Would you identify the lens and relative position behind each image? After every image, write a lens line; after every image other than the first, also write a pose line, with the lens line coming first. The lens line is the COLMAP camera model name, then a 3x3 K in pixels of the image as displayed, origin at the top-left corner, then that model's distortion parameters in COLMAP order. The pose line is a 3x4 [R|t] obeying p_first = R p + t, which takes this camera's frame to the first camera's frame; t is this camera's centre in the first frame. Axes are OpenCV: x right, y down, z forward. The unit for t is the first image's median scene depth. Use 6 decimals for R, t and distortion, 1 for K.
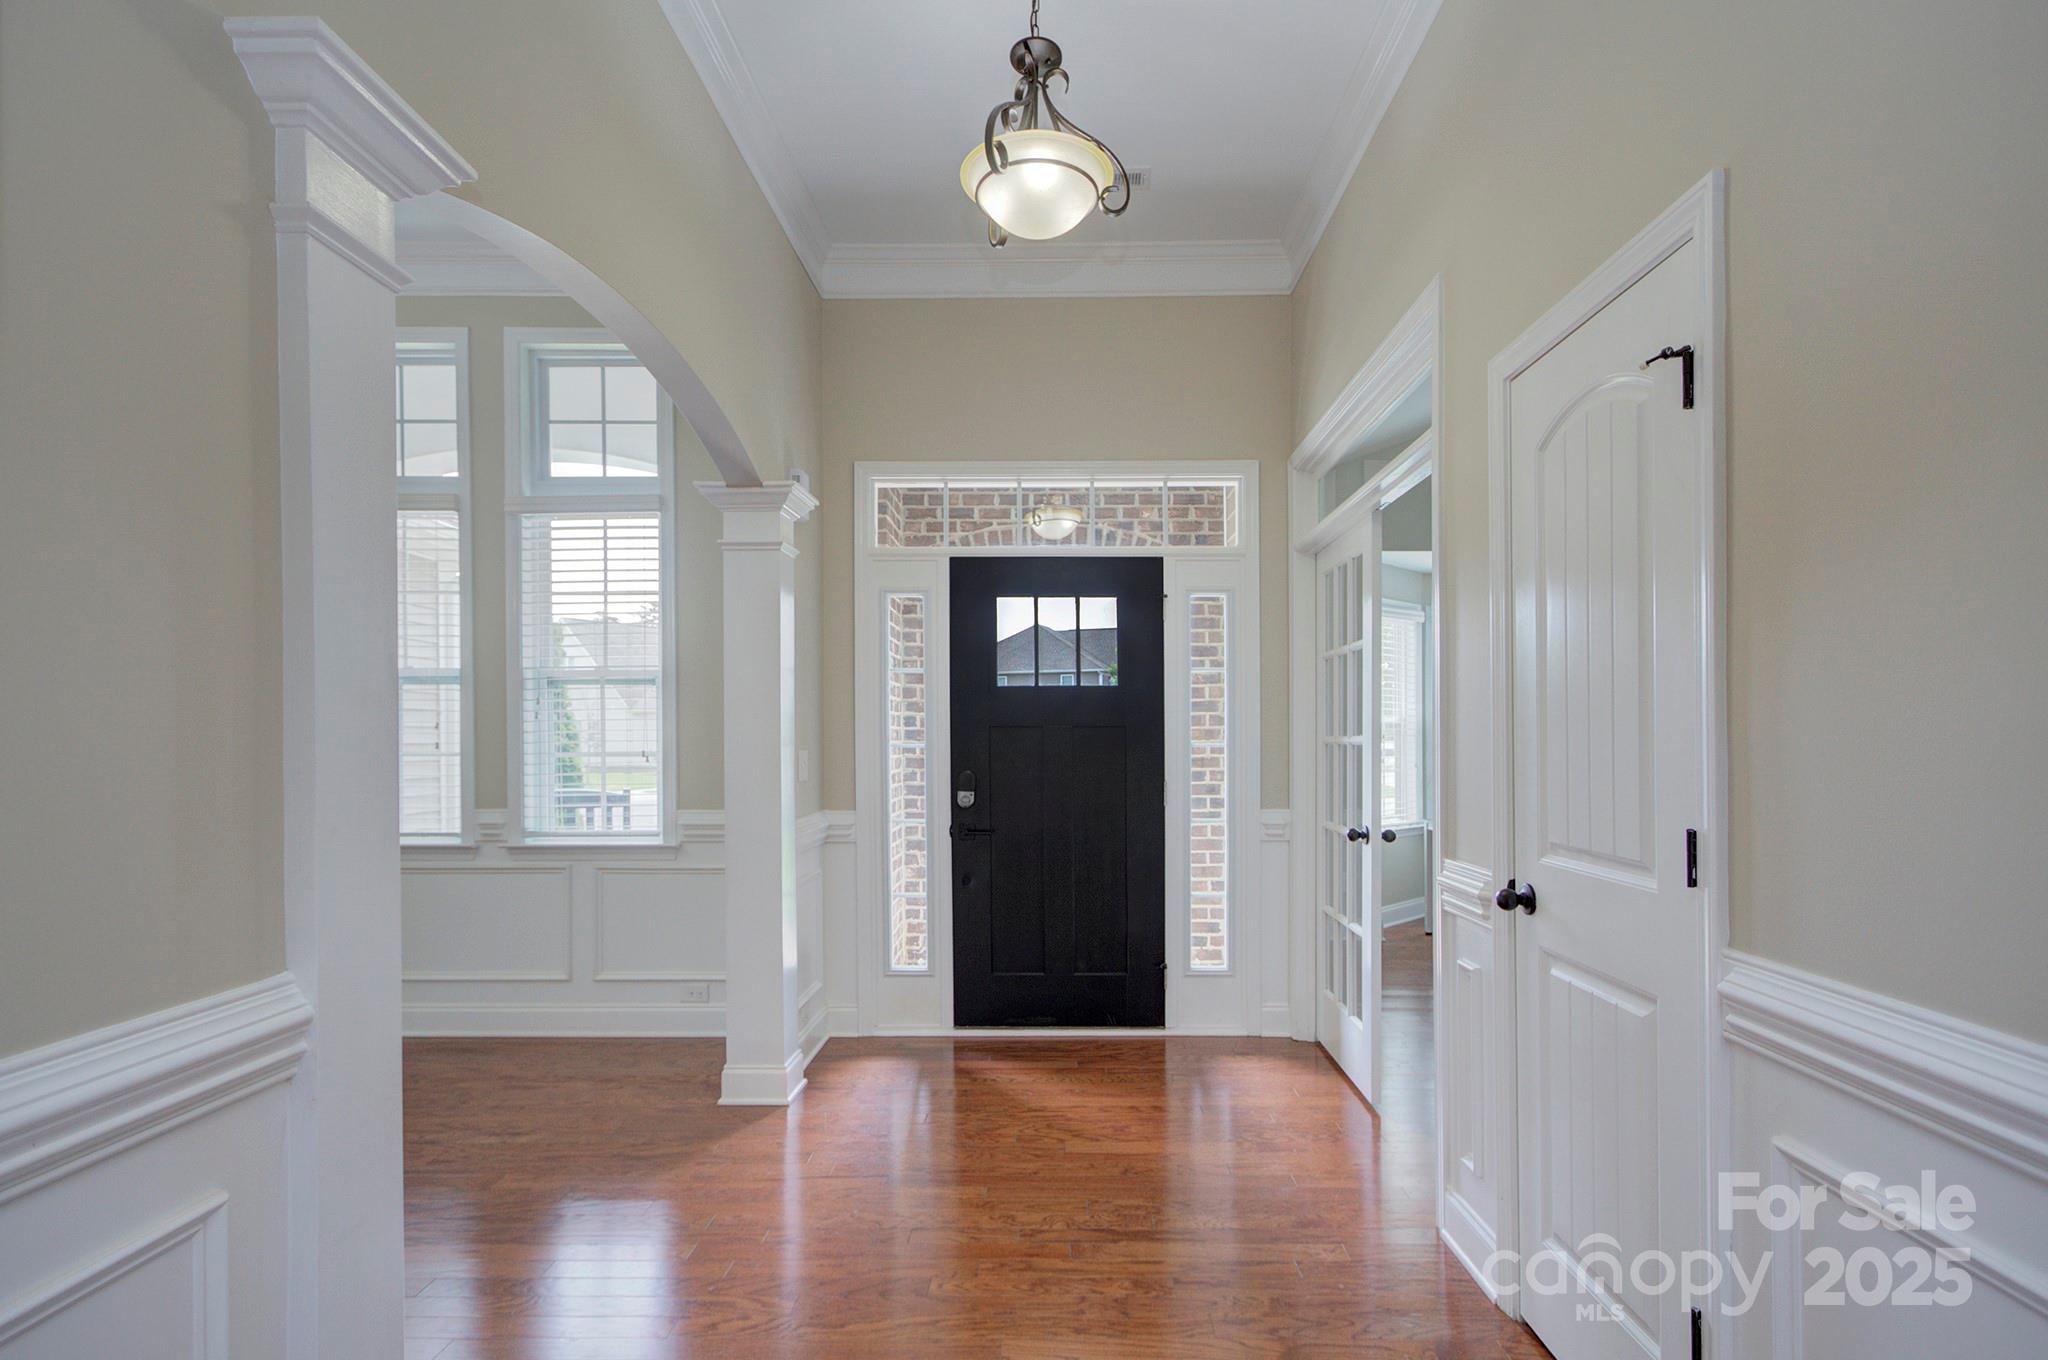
lens RADIAL K [[992.2, 0, 1020.2], [0, 992.2, 713.1], [0, 0, 1]] dist [0.016702, 0.000214]
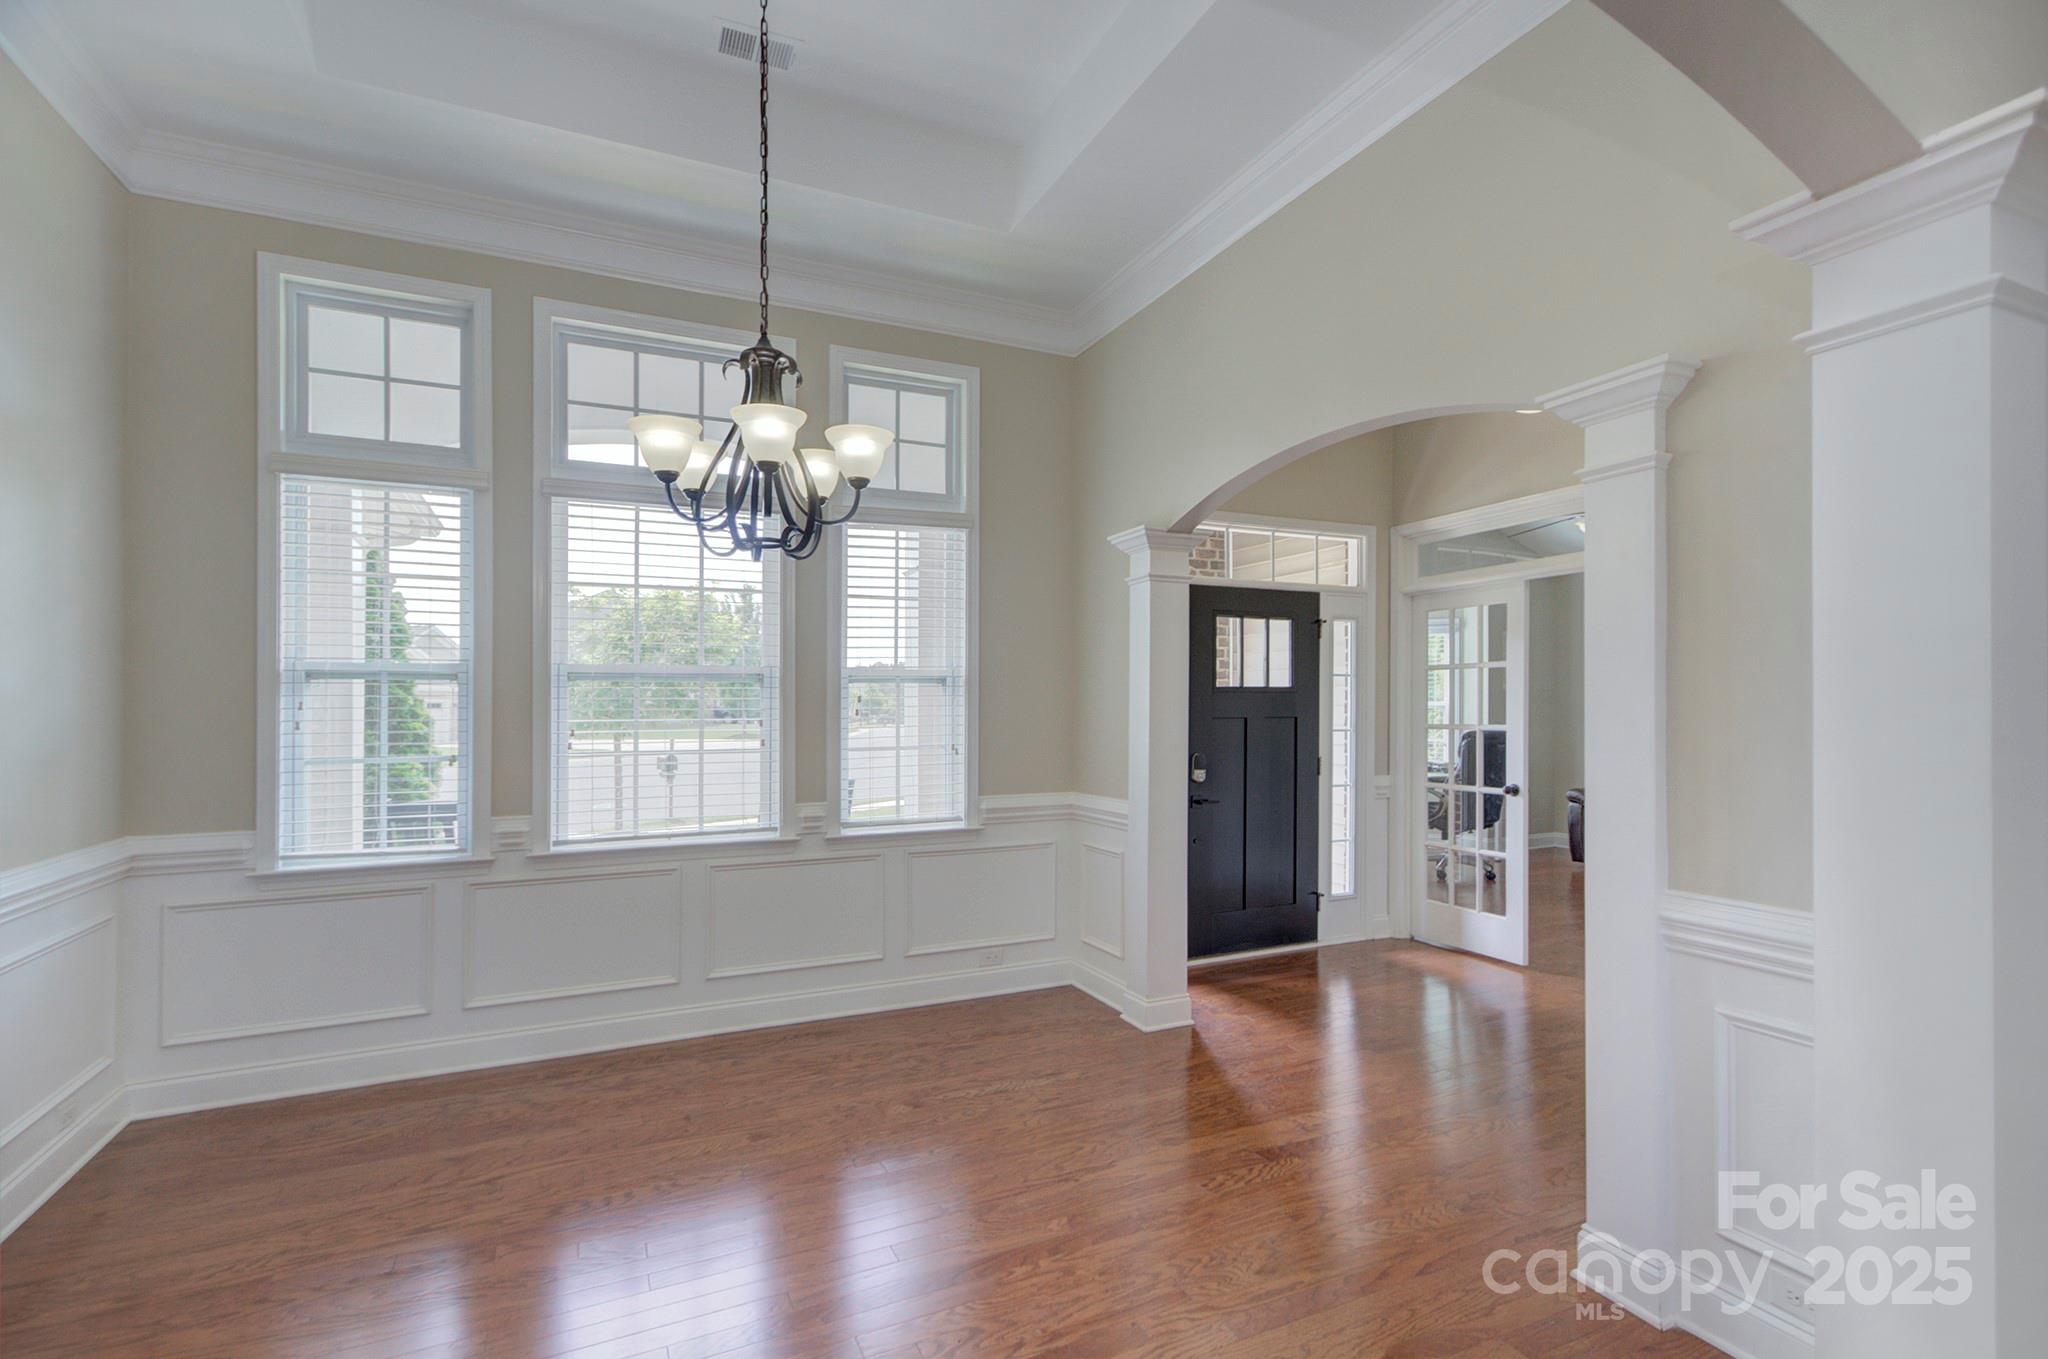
lens RADIAL K [[953.6, 0, 1014.4], [0, 953.6, 698.9], [0, 0, 1]] dist [0.011585, -0.000185]
pose [[0.900860, -0.001775, 0.434105, -0.768624], [0.006078, 0.999945, -0.008524, -0.002335], [-0.434066, 0.010317, 0.900822, 0.011973]]
